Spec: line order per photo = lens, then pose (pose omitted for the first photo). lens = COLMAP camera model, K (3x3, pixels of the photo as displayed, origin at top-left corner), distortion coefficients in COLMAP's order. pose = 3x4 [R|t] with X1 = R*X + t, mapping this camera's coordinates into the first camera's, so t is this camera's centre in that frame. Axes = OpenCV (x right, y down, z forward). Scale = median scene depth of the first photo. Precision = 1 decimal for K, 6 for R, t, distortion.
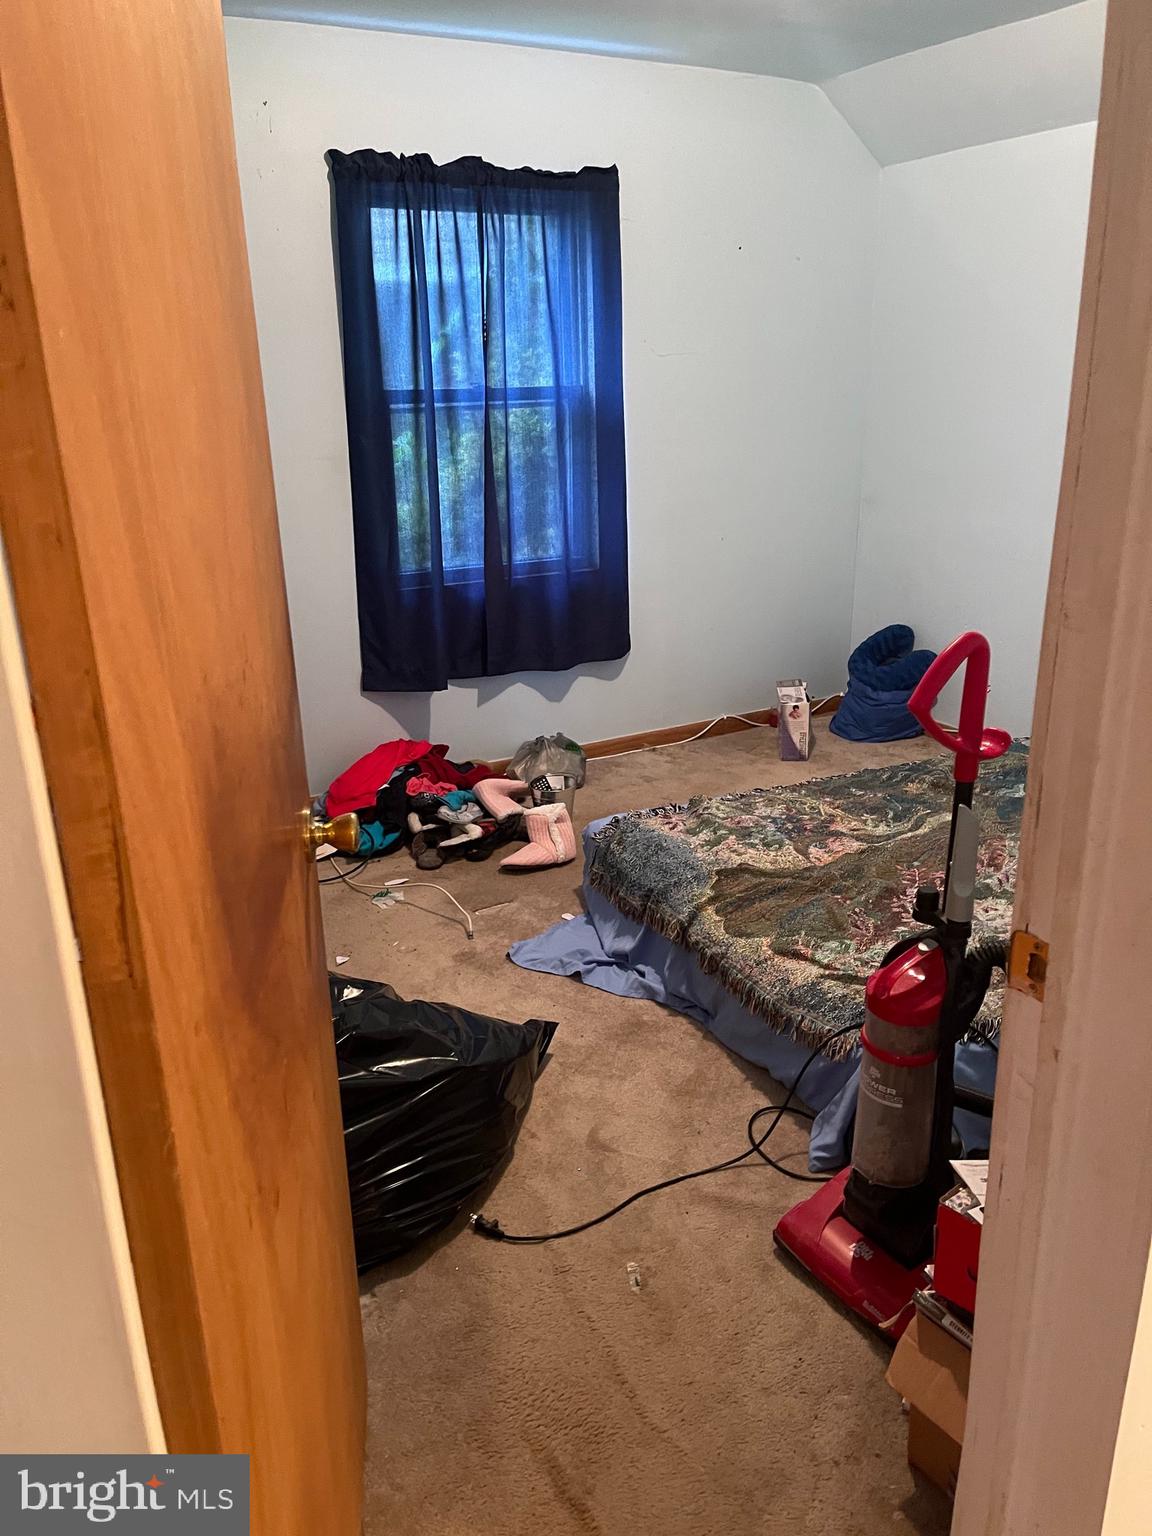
lens RADIAL K [[1151.3, 0, 575.5], [0, 1151.3, 775.1], [0, 0, 1]] dist [0.077217, -0.097413]
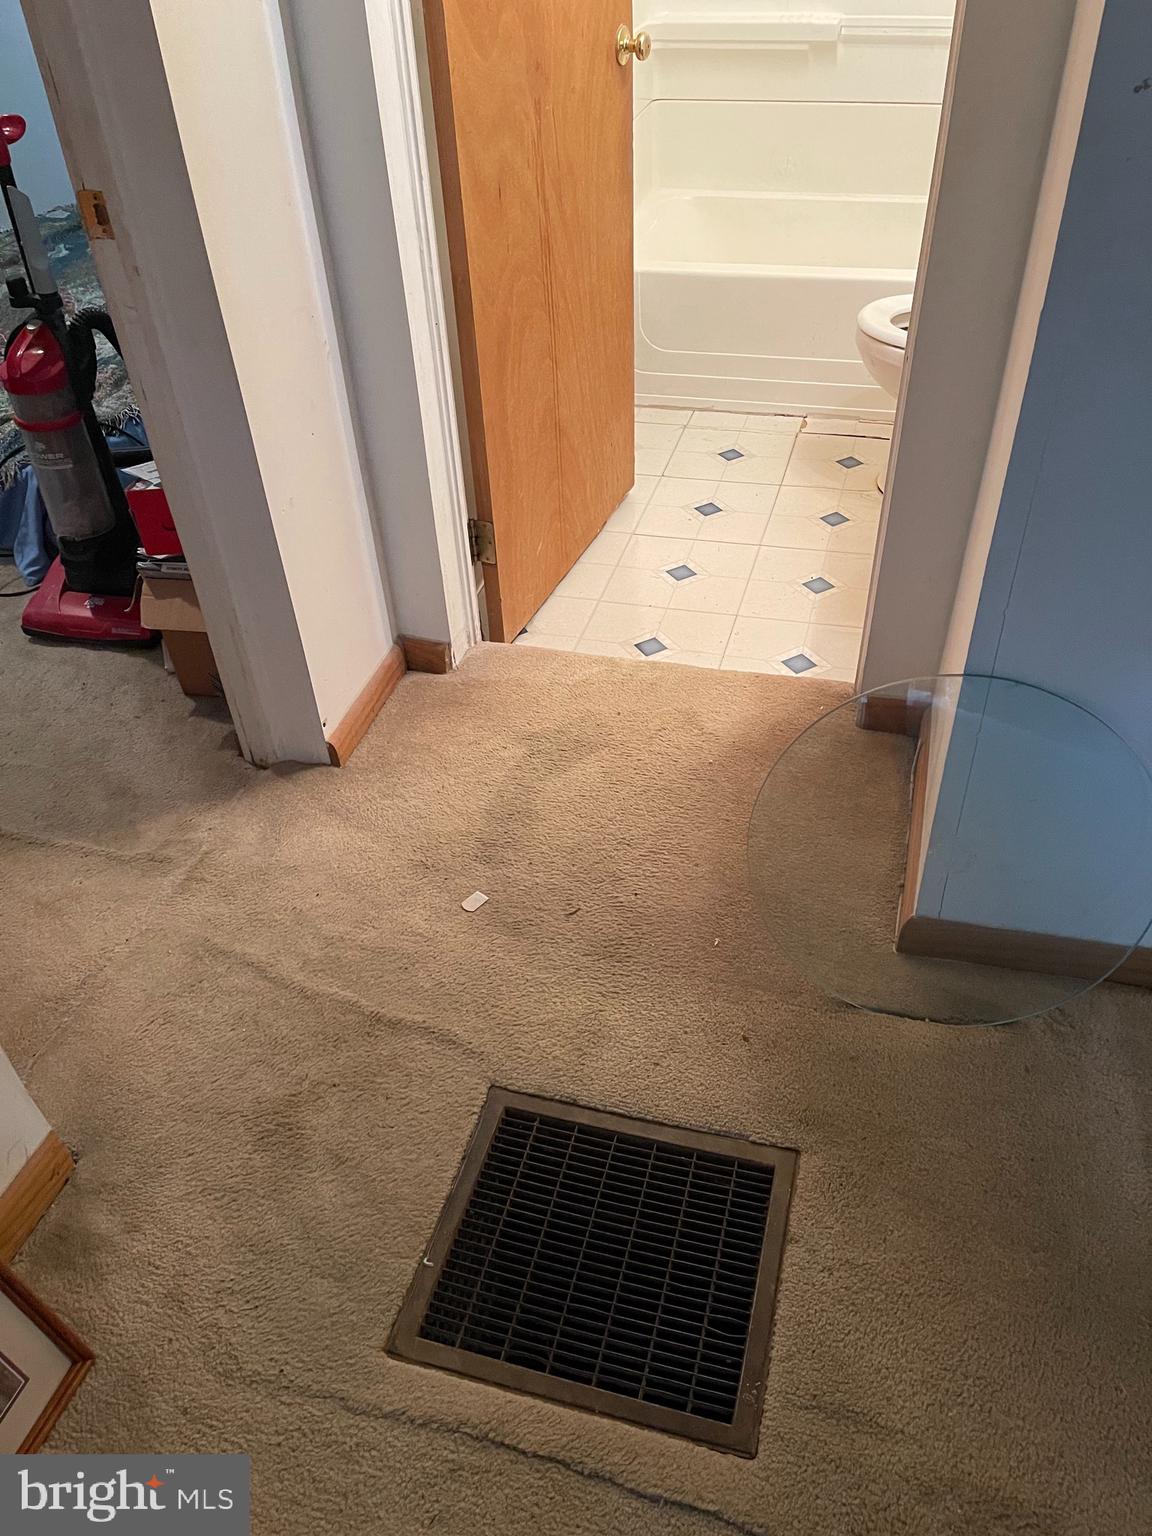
lens RADIAL K [[1151.3, 0, 578.2], [0, 1151.3, 766.0], [0, 0, 1]] dist [0.077217, -0.097413]
pose [[0.698710, -0.465670, 0.543099, -0.165441], [0.248369, 0.869825, 0.426283, 0.165619], [-0.670908, -0.162959, 0.723413, -0.309182]]
